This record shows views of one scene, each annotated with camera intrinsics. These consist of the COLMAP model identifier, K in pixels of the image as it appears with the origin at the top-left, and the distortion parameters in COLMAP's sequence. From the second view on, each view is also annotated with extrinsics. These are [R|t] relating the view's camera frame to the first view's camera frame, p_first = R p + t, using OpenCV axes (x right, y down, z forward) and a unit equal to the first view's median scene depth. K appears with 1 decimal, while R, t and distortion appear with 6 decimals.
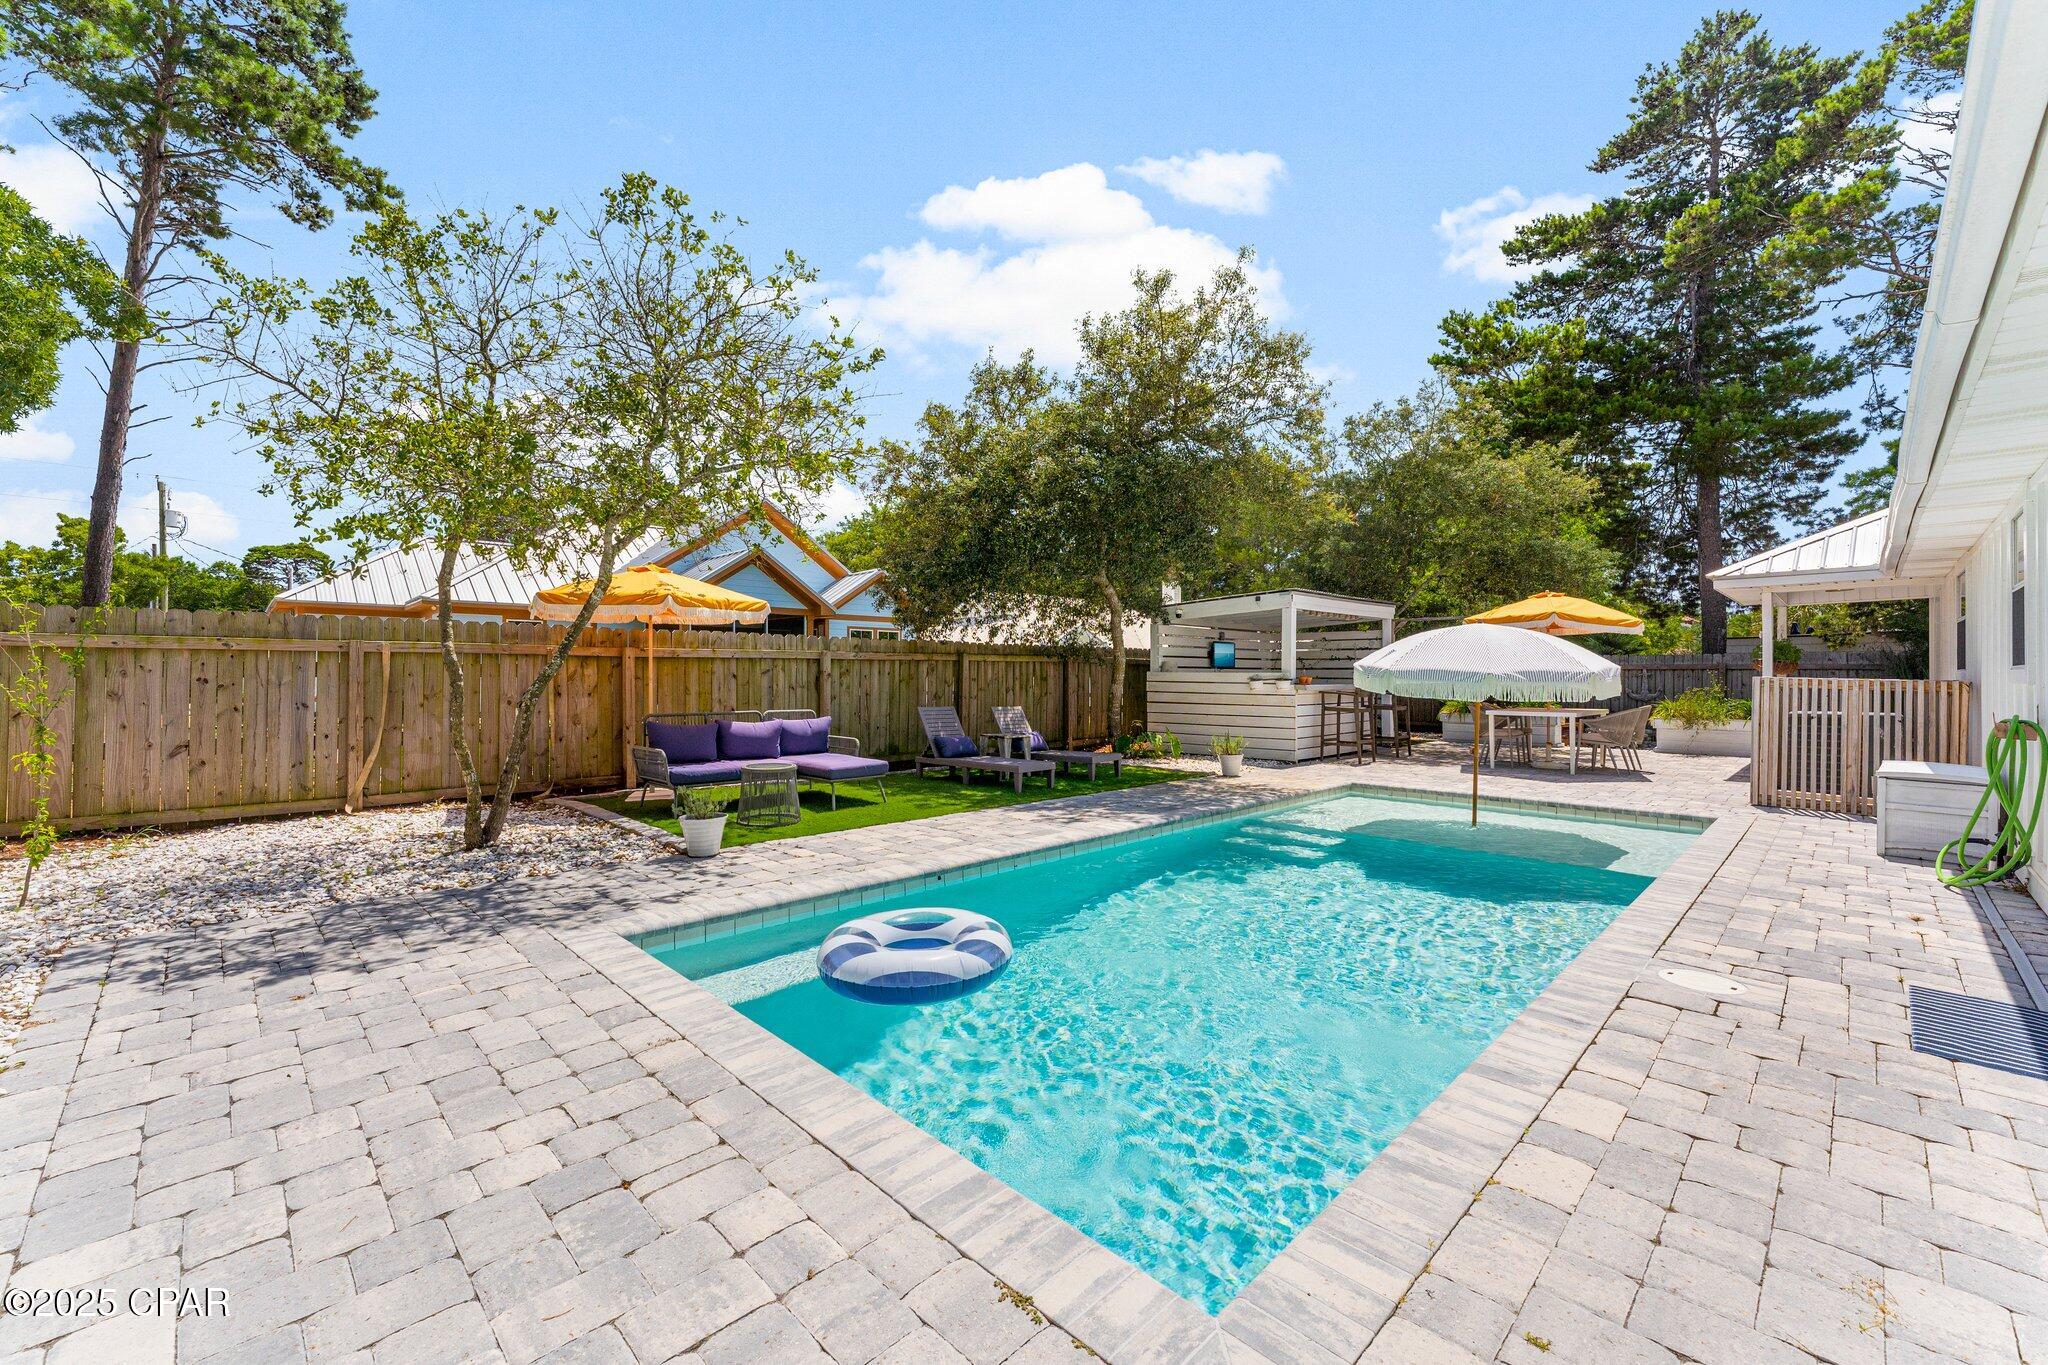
lens RADIAL K [[842.1, 0, 1017.7], [0, 842.1, 676.8], [0, 0, 1]] dist [0.000896, 0.000070]
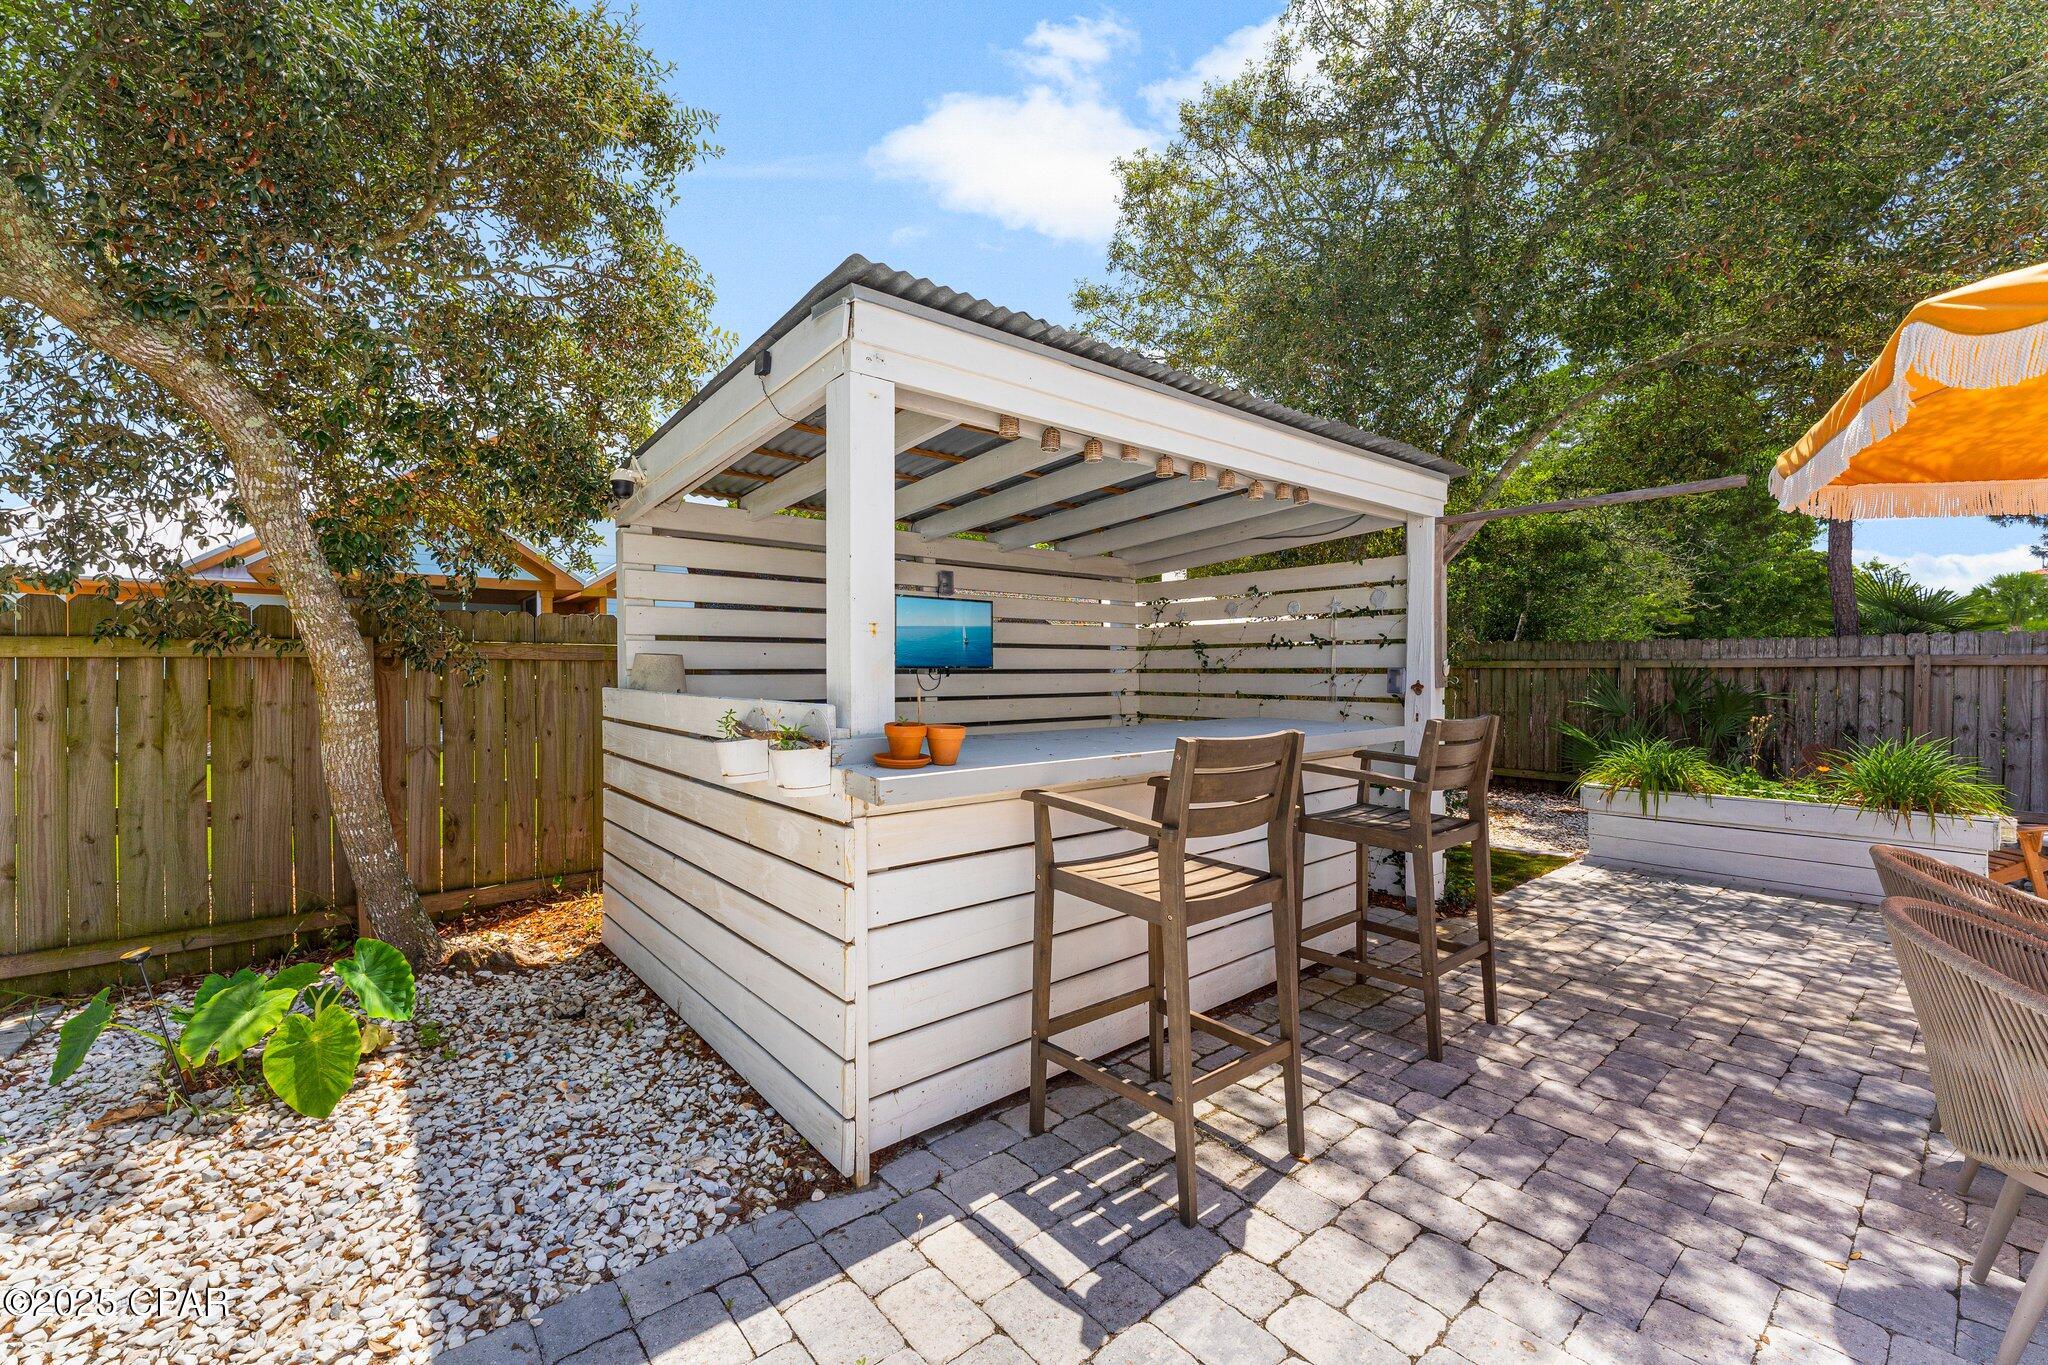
lens RADIAL K [[817.9, 0, 991.9], [0, 817.9, 678.9], [0, 0, 1]] dist [0.006200, -0.004101]
pose [[0.993024, -0.003494, -0.117861, 0.413869], [0.004694, 0.999940, 0.009899, -0.014070], [0.117819, -0.010383, 0.992981, 0.889123]]
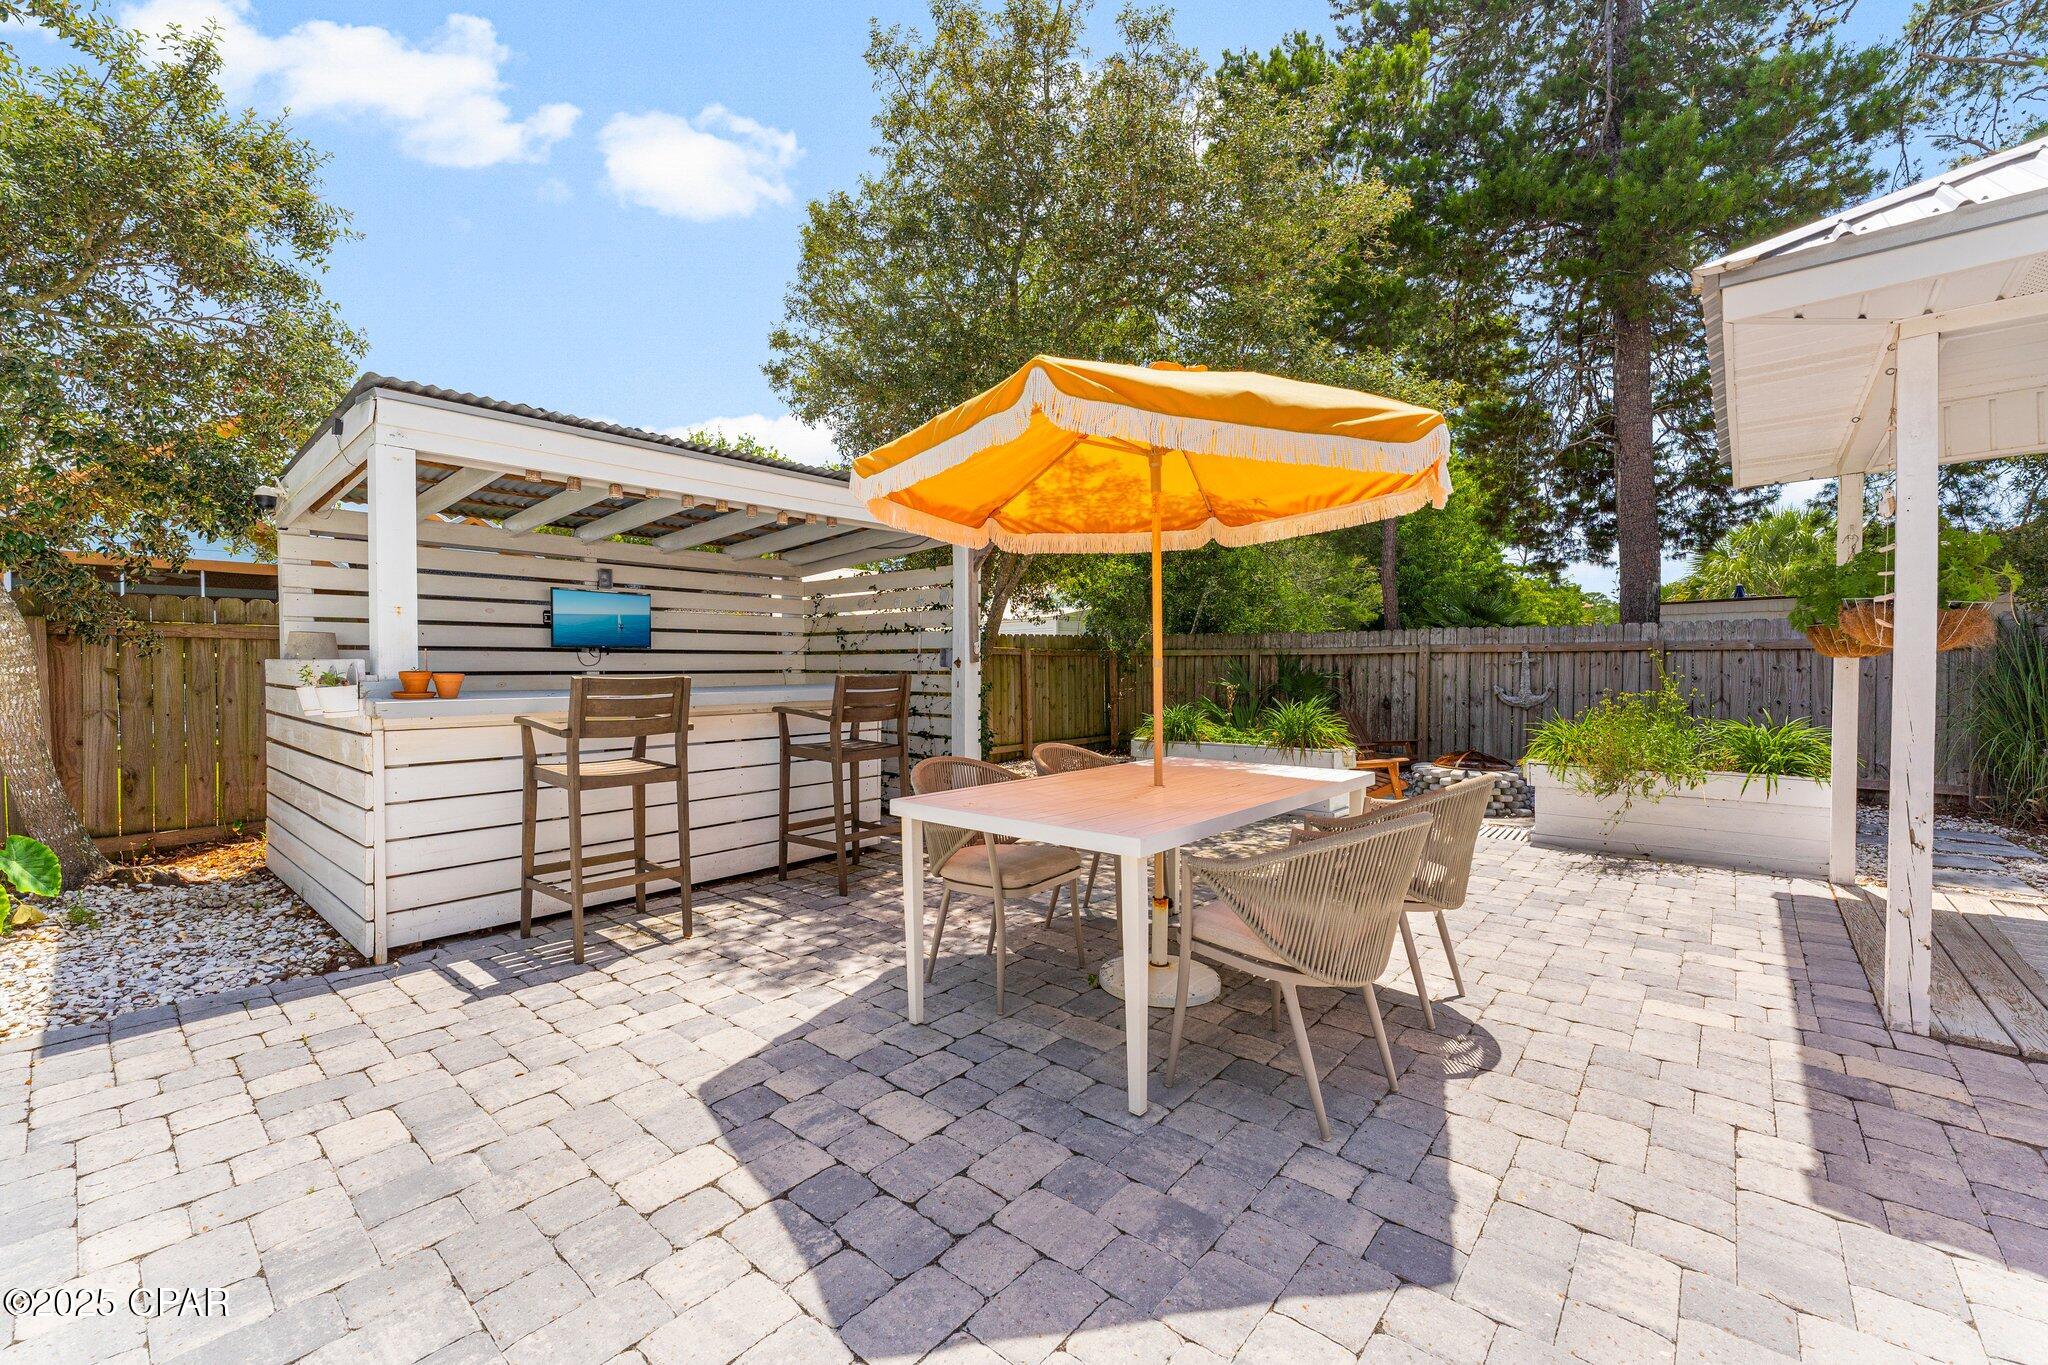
lens RADIAL K [[823.0, 0, 1002.1], [0, 823.0, 679.2], [0, 0, 1]] dist [0.000589, -0.000365]
pose [[0.998452, -0.005339, 0.055360, 0.584576], [0.004392, 0.999842, 0.017213, -0.002011], [-0.055444, -0.016943, 0.998318, 0.751683]]
